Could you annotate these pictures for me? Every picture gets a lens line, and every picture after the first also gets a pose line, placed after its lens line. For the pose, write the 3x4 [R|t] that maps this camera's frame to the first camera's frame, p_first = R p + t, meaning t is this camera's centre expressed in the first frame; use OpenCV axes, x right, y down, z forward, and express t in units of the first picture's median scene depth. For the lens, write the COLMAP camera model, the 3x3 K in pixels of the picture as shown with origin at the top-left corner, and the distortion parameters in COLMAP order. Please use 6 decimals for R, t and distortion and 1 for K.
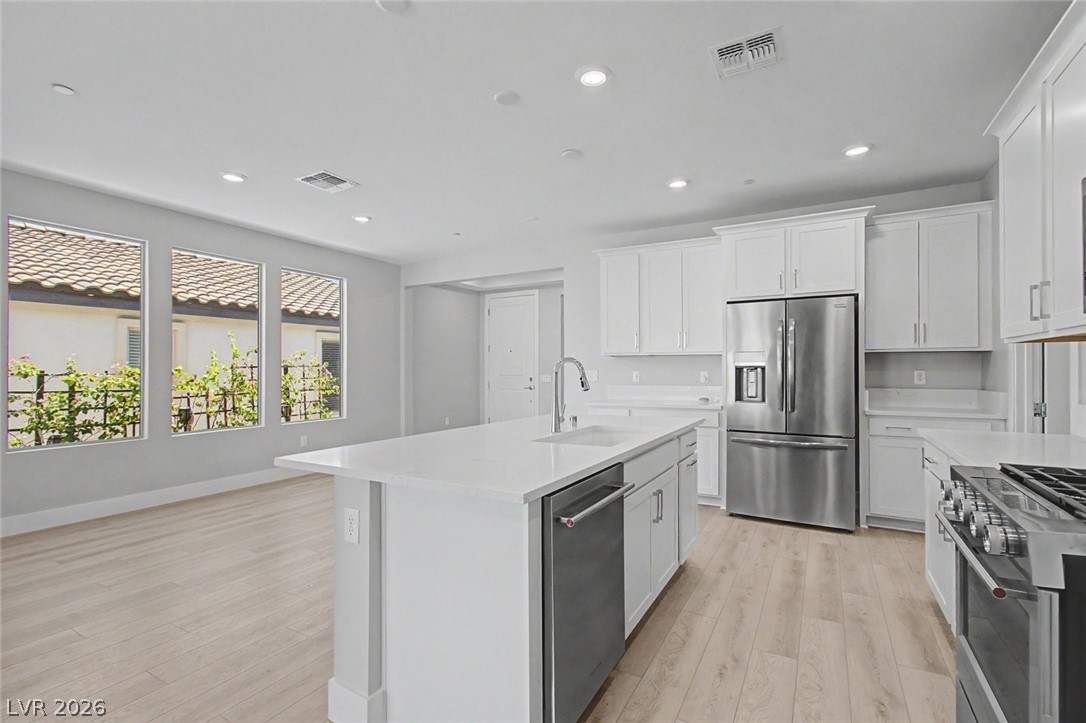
lens RADIAL K [[488.6, 0, 546.3], [0, 488.6, 362.8], [0, 0, 1]] dist [-0.010365, 0.001785]
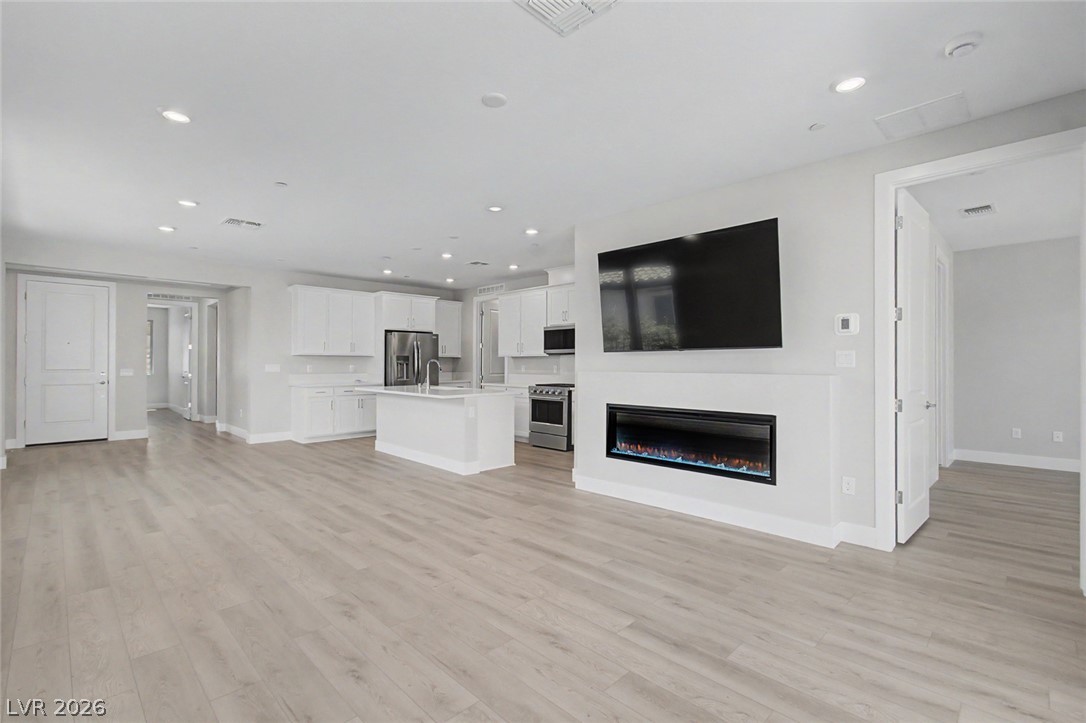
lens RADIAL K [[488.6, 0, 546.8], [0, 488.6, 361.1], [0, 0, 1]] dist [-0.010365, 0.001785]
pose [[0.257082, 0.001827, 0.966388, -1.472803], [-0.014501, 0.999893, 0.001967, -0.012991], [-0.966281, -0.014519, 0.257081, -0.168917]]
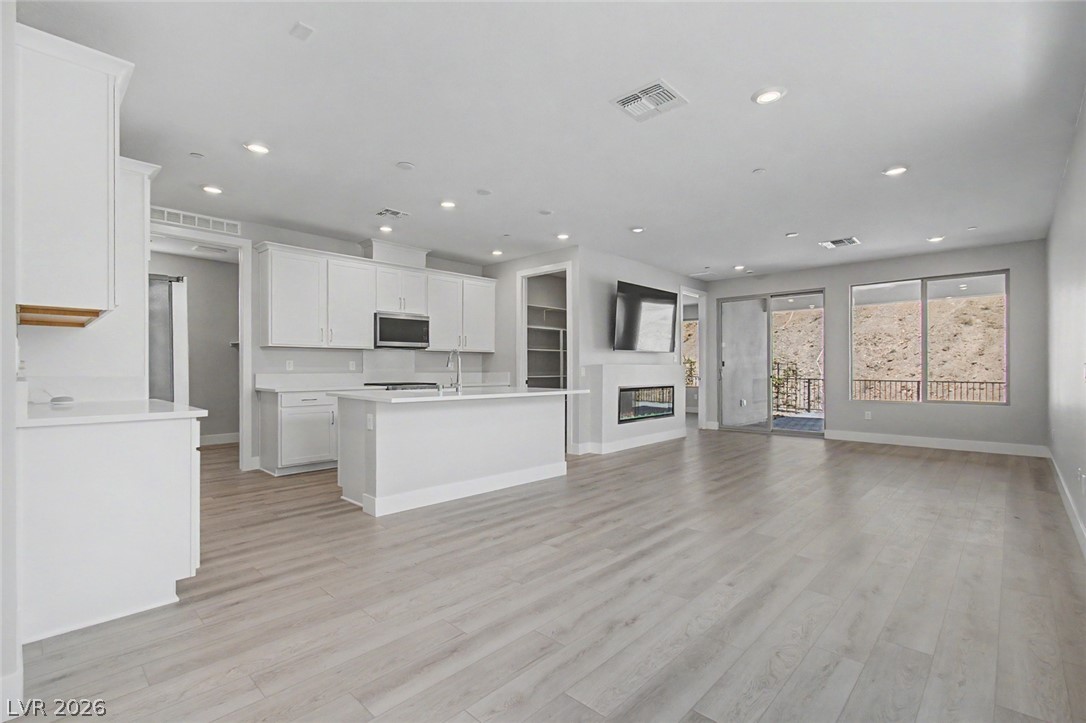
lens RADIAL K [[488.6, 0, 534.0], [0, 488.6, 369.7], [0, 0, 1]] dist [-0.010365, 0.001785]
pose [[-0.965315, -0.002139, 0.261078, -0.463405], [-0.004247, 0.999963, -0.007508, 0.046370], [-0.261052, -0.008356, -0.965289, 1.697021]]
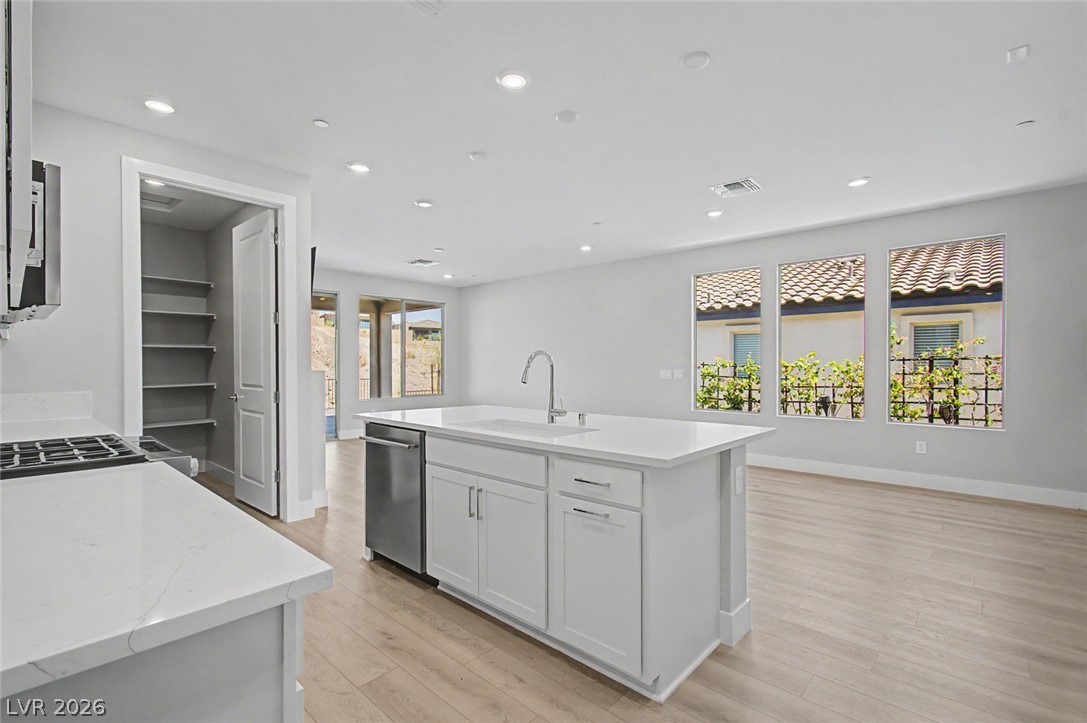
lens RADIAL K [[489.1, 0, 537.0], [0, 489.1, 363.6], [0, 0, 1]] dist [-0.010365, 0.001785]
pose [[-0.230355, -0.003589, -0.973100, 0.650836], [0.013182, 0.999890, -0.006808, 0.014682], [0.973017, -0.014396, -0.230282, 0.761923]]
